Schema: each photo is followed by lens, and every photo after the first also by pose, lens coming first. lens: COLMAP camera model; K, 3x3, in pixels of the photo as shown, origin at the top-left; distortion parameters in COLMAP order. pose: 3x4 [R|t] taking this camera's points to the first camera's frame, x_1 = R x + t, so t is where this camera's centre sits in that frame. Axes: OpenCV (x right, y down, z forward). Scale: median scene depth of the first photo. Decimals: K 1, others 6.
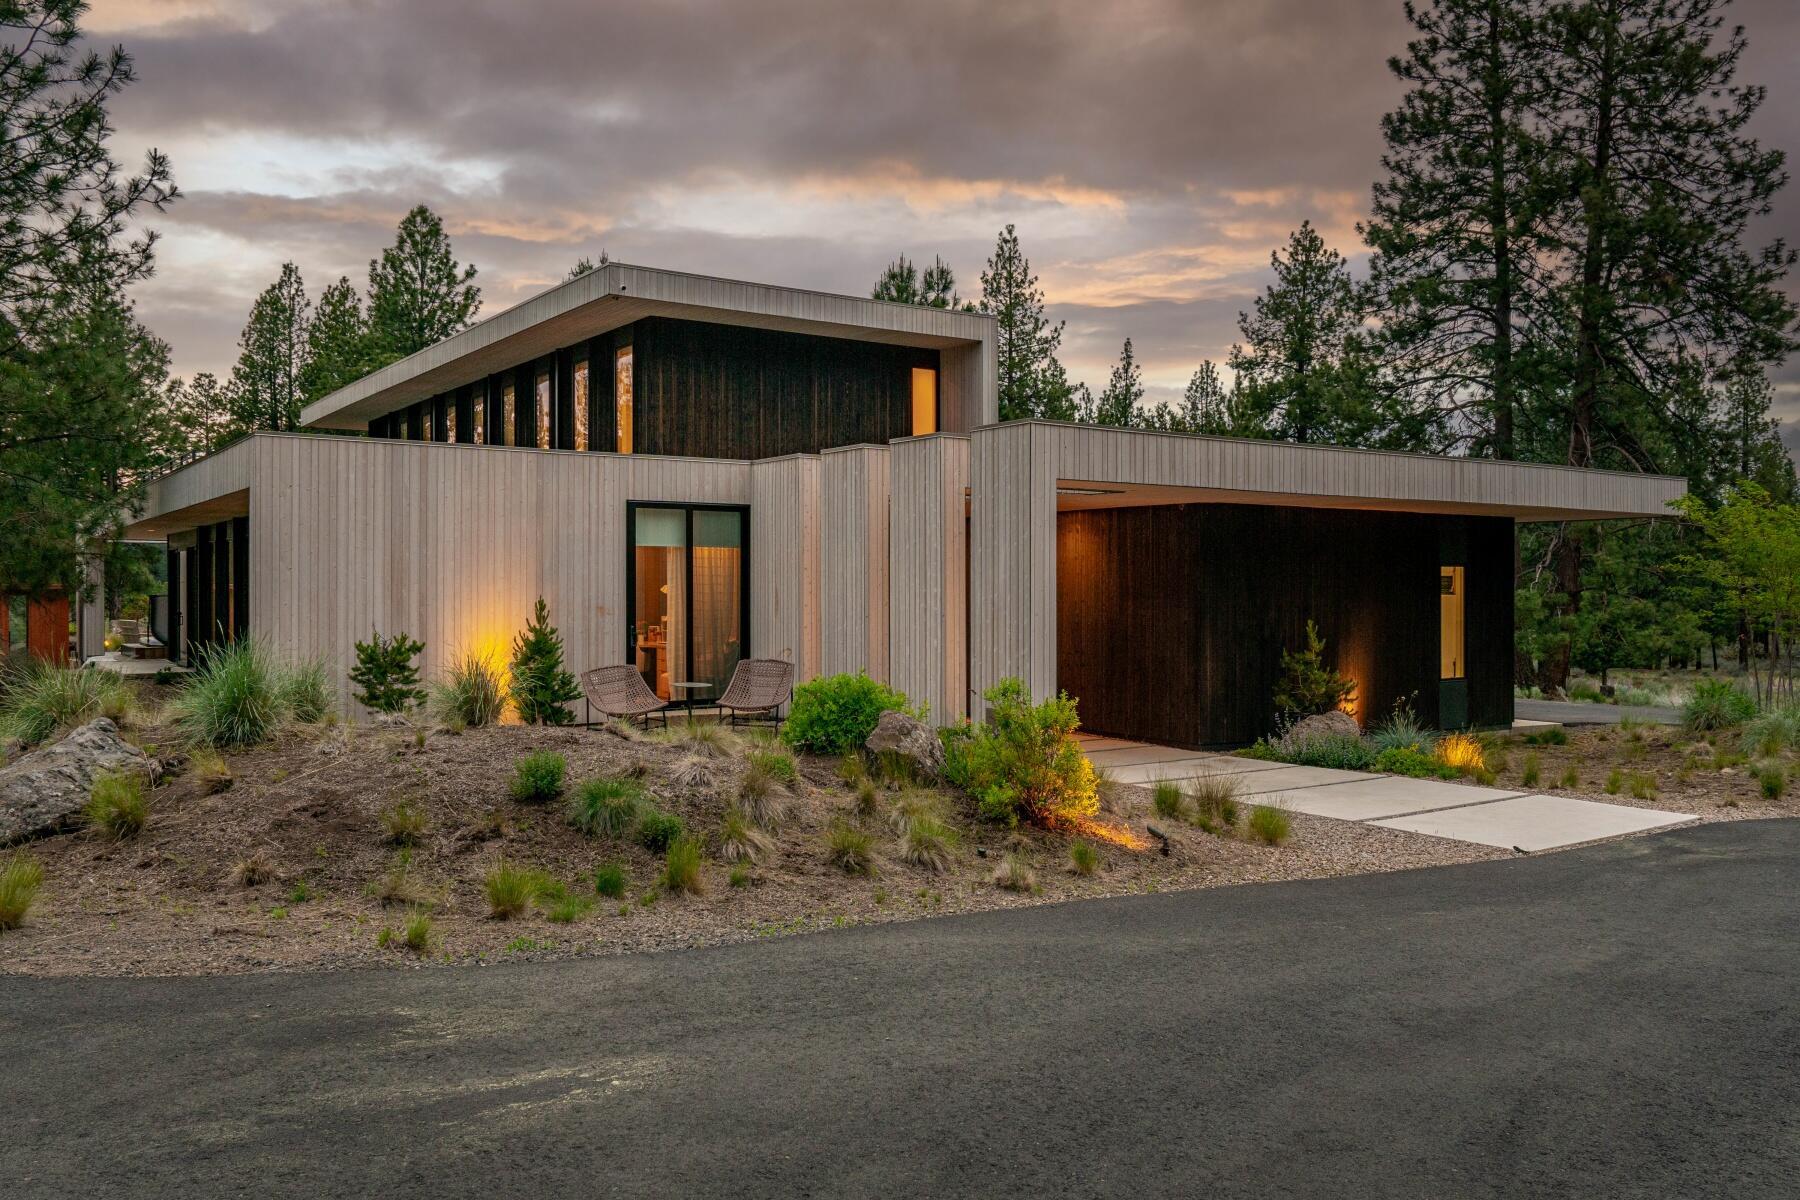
lens RADIAL K [[1380.0, 0, 900.0], [0, 1380.0, 600.0], [0, 0, 1]] dist [0.008659, 0.004530]
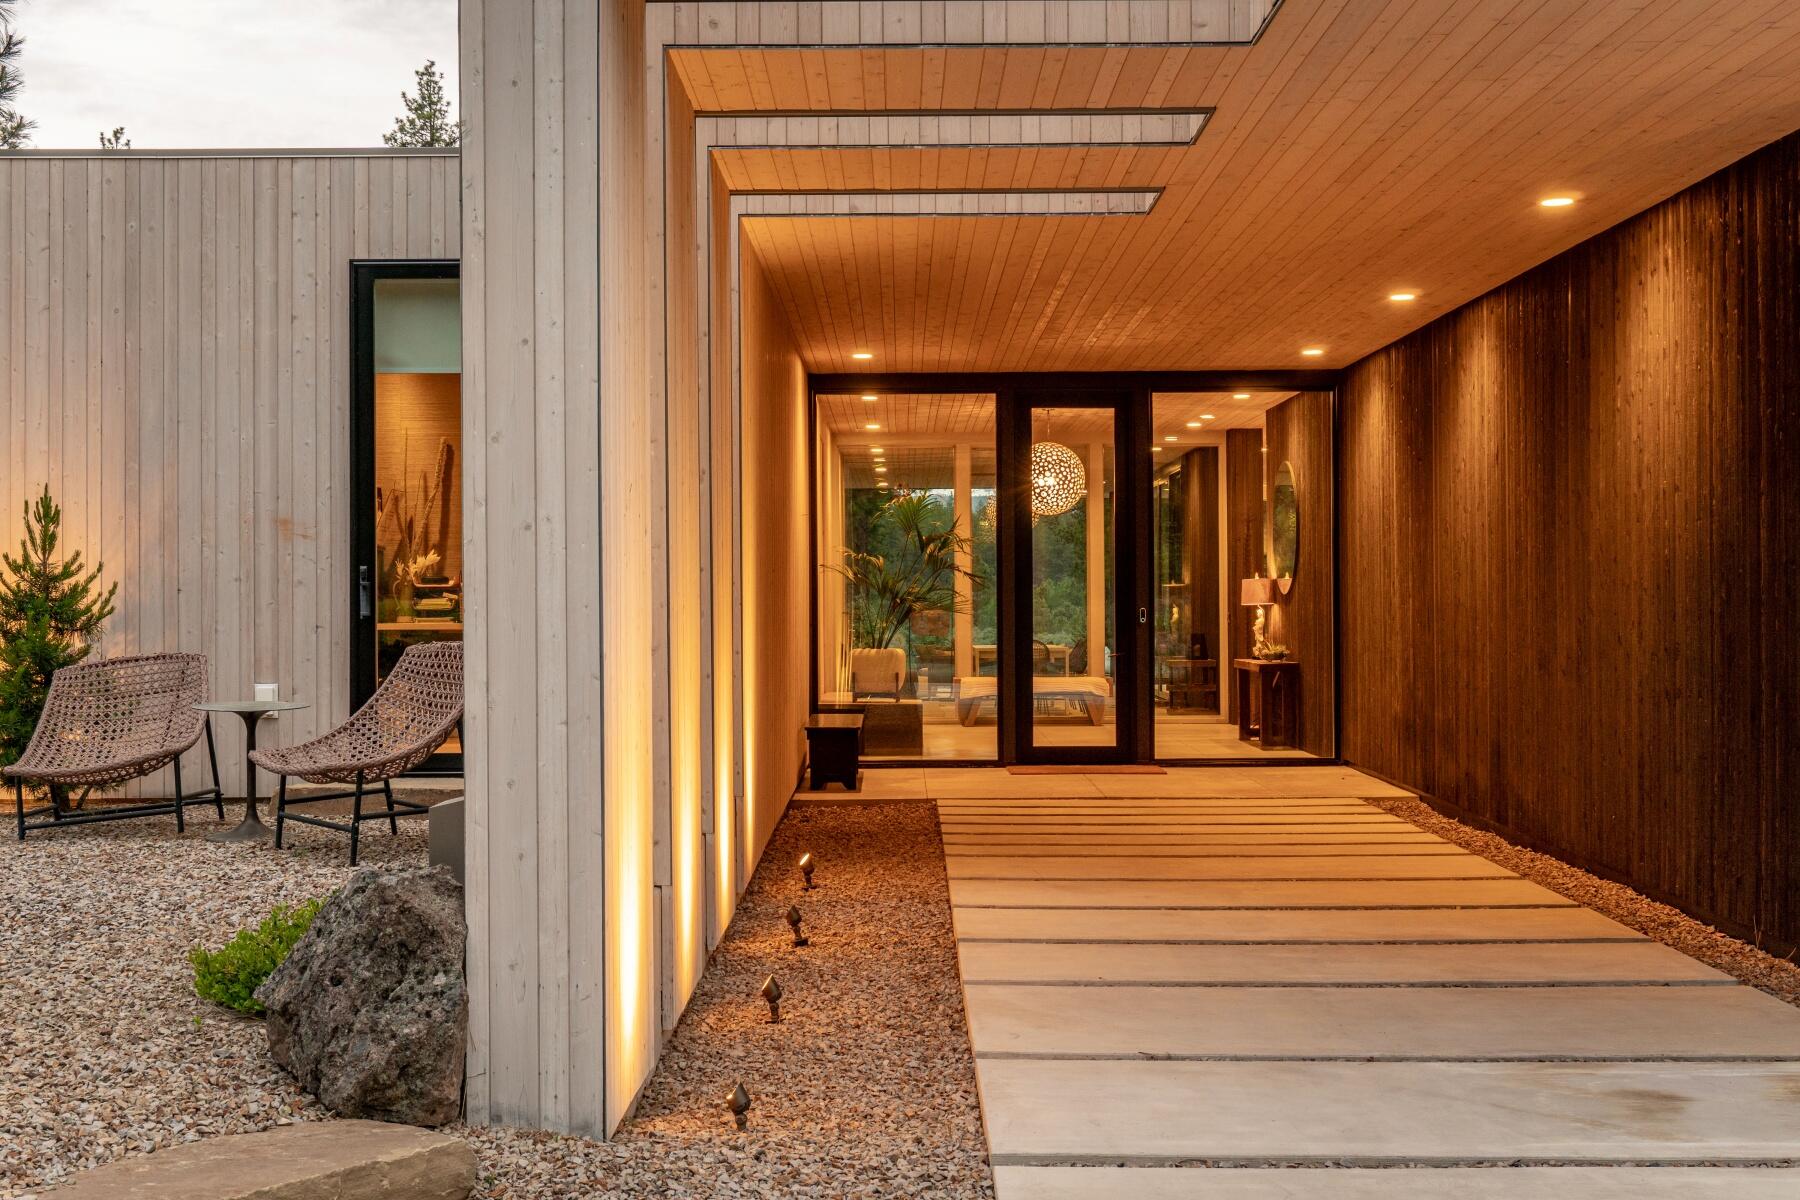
lens RADIAL K [[2118.9, 0, 900.0], [0, 2118.9, 600.0], [0, 0, 1]] dist [0.005577, -0.026299]
pose [[0.819461, -0.004000, -0.573121, 0.301178], [-0.000306, 0.999972, -0.007417, 0.033849], [0.573135, 0.006254, 0.819437, 0.580645]]
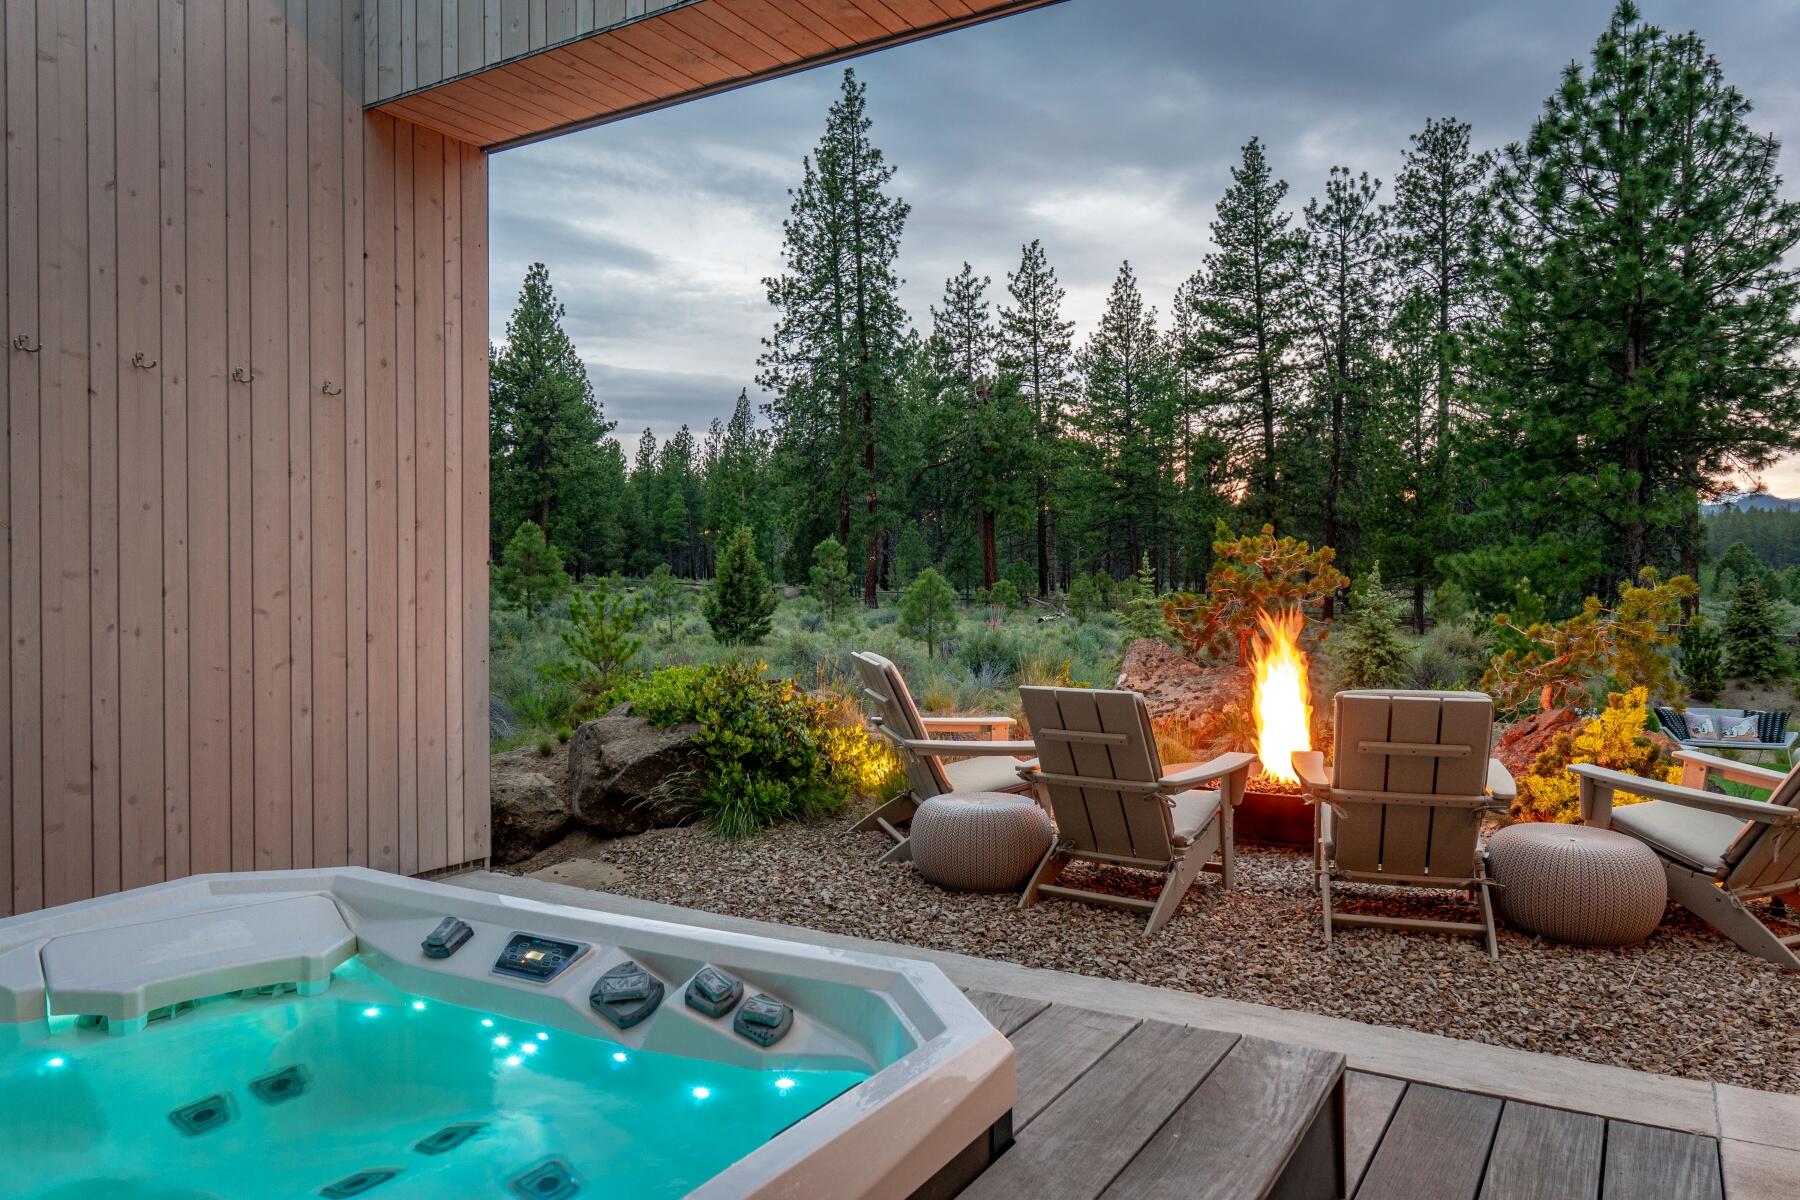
lens RADIAL K [[1213.0, 0, 900.0], [0, 1213.0, 600.0], [0, 0, 1]] dist [-0.045869, -0.000589]
pose [[0.400818, 0.012156, -0.916077, -0.873178], [-0.003546, 0.999925, 0.011717, 0.006696], [0.916151, -0.001448, 0.400831, 1.909583]]
